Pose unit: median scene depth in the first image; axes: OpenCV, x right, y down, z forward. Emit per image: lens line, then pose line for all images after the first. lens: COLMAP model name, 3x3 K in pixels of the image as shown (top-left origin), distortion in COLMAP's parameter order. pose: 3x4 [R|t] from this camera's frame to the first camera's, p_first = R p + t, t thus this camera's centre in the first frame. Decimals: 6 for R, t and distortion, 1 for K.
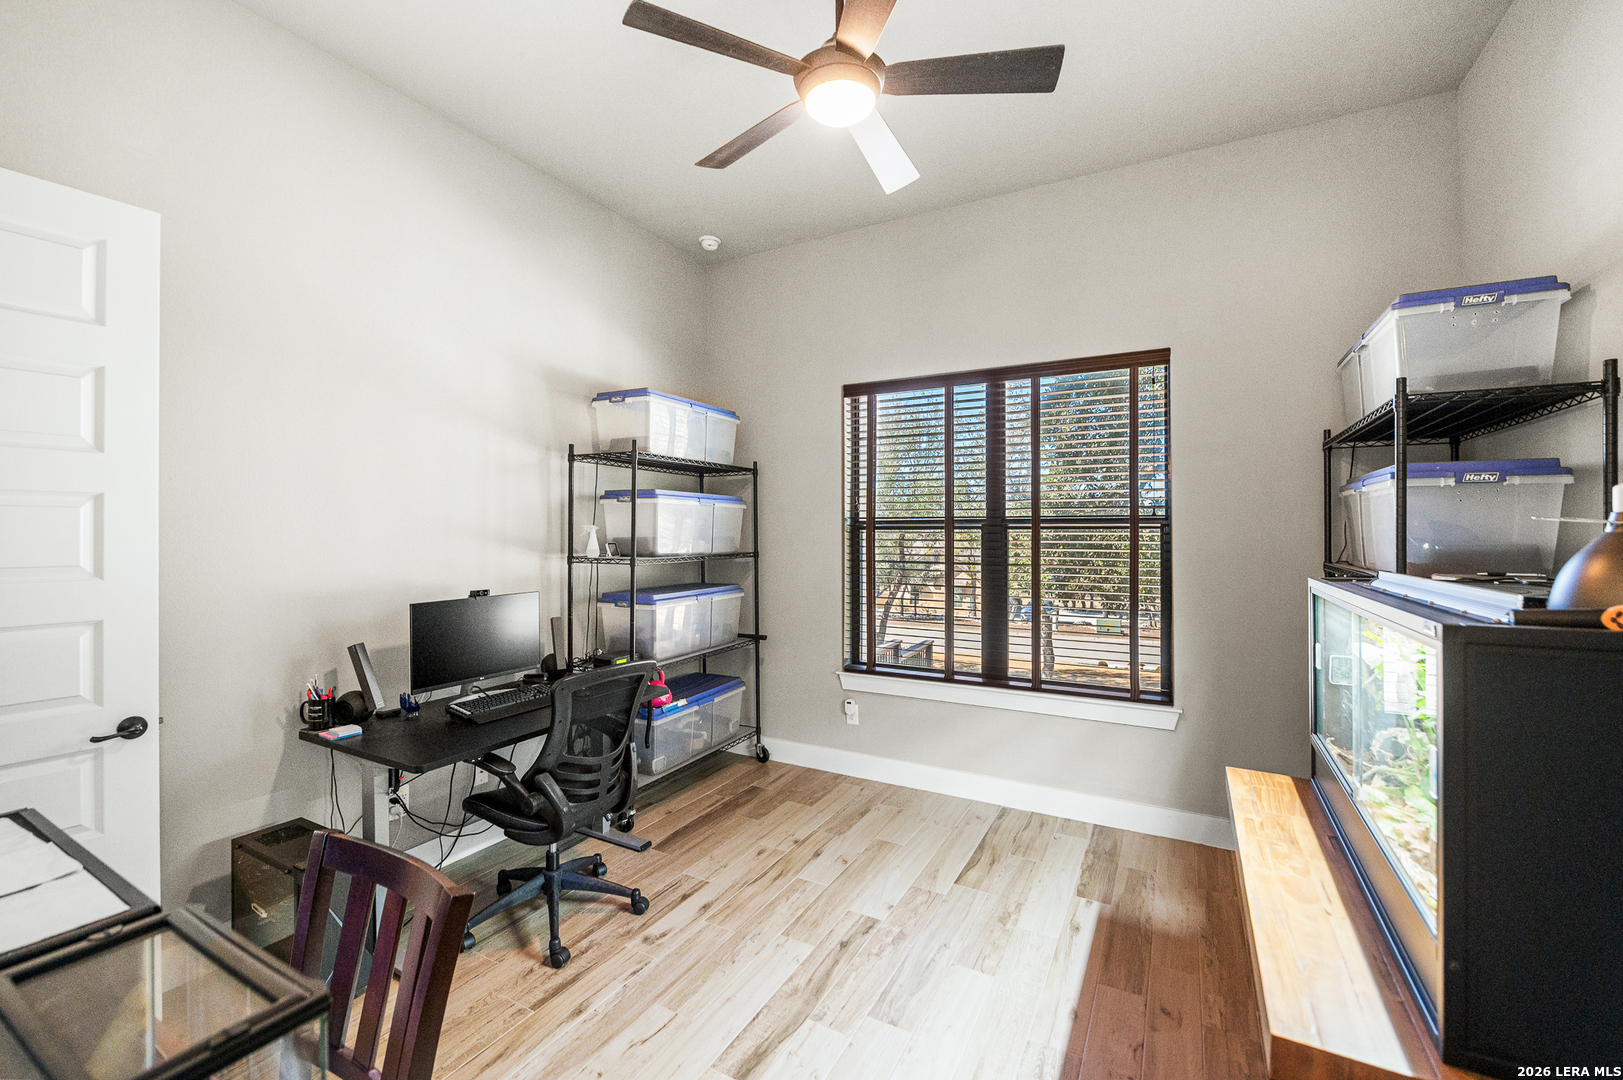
lens RADIAL K [[664.8, 0, 803.4], [0, 664.8, 530.9], [0, 0, 1]] dist [-0.001535, -0.000163]
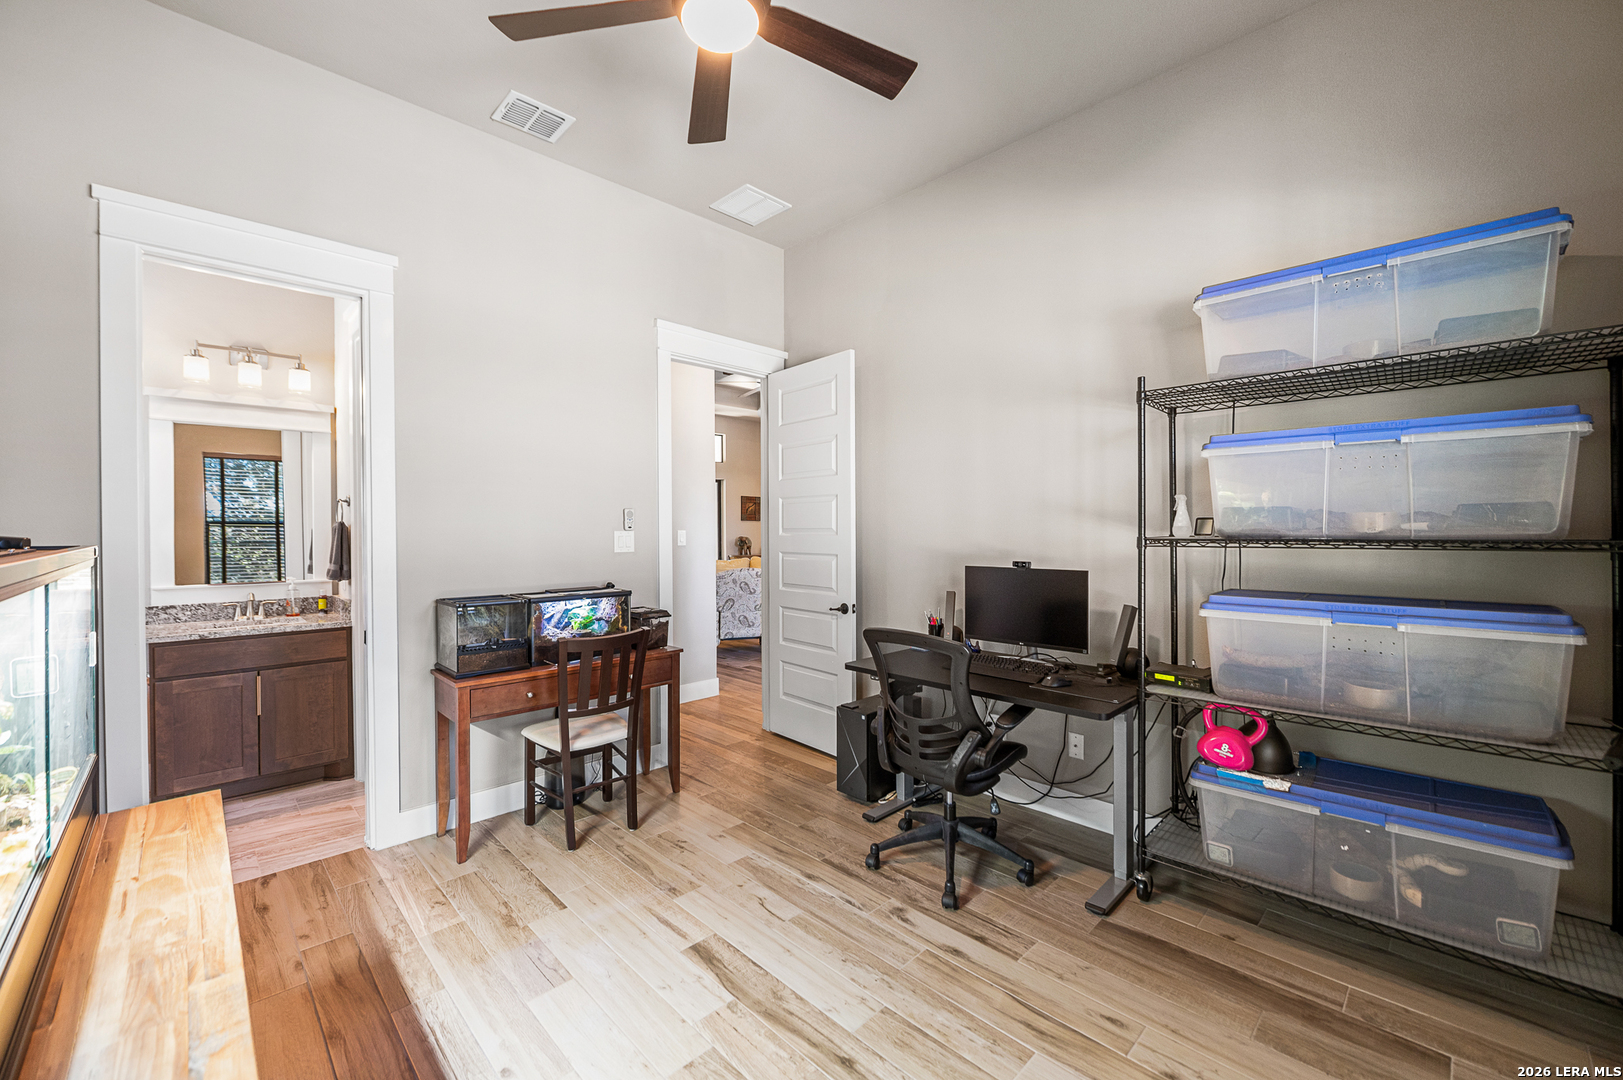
lens RADIAL K [[649.1, 0, 809.5], [0, 649.1, 534.2], [0, 0, 1]] dist [-0.006742, -0.000158]
pose [[-0.275027, 0.010353, -0.961381, 0.744596], [0.006519, 0.999939, 0.008903, 0.039809], [0.961414, -0.003819, -0.275078, 1.157977]]
